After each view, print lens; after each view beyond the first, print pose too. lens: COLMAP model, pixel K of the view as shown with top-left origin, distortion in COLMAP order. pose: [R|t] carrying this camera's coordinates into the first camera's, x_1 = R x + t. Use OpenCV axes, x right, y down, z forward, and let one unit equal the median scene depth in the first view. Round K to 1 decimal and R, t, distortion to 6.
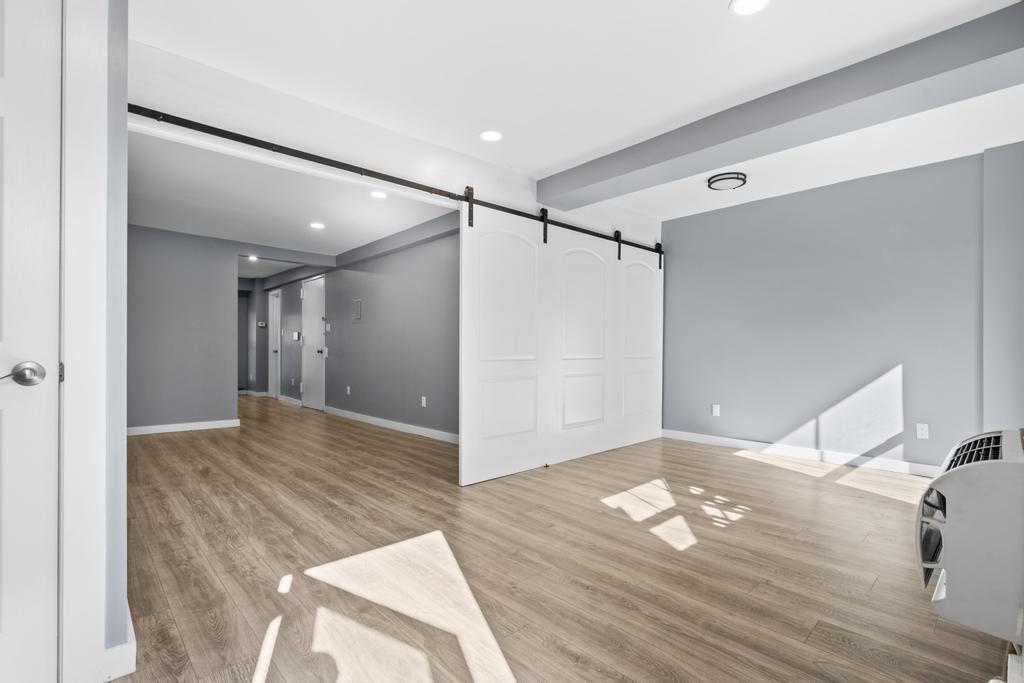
lens RADIAL K [[468.3, 0, 512.6], [0, 468.3, 347.7], [0, 0, 1]] dist [-0.011090, 0.001175]
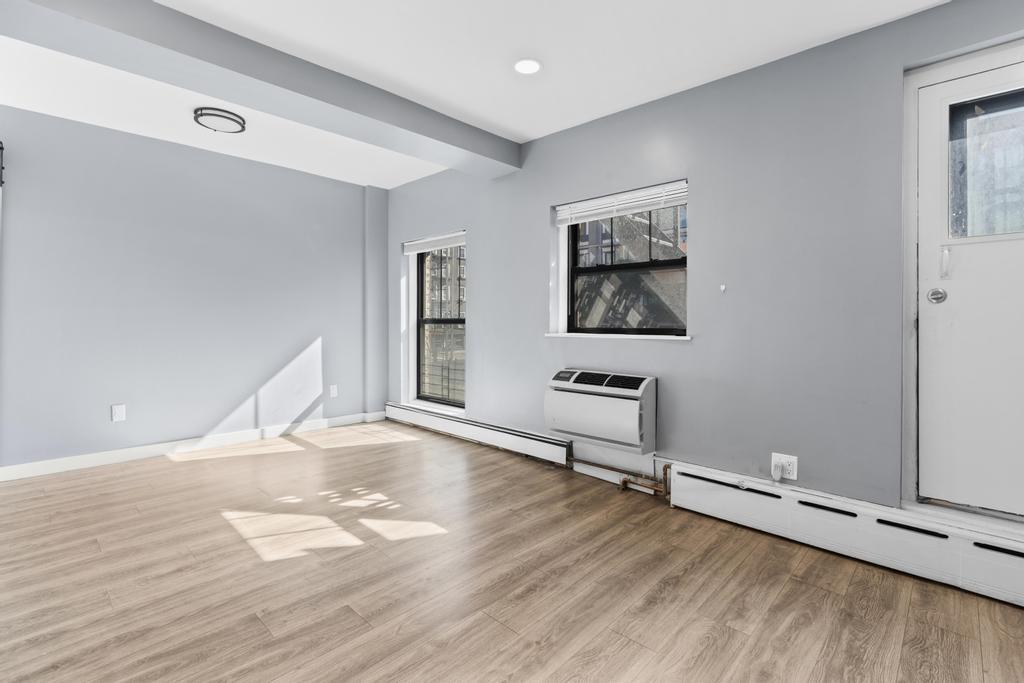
lens RADIAL K [[468.3, 0, 531.1], [0, 468.3, 310.8], [0, 0, 1]] dist [-0.011090, 0.001175]
pose [[-0.062080, 0.017715, 0.997914, -0.463413], [-0.000824, 0.999841, -0.017800, -0.012935], [-0.998071, -0.001928, -0.062055, 0.636740]]
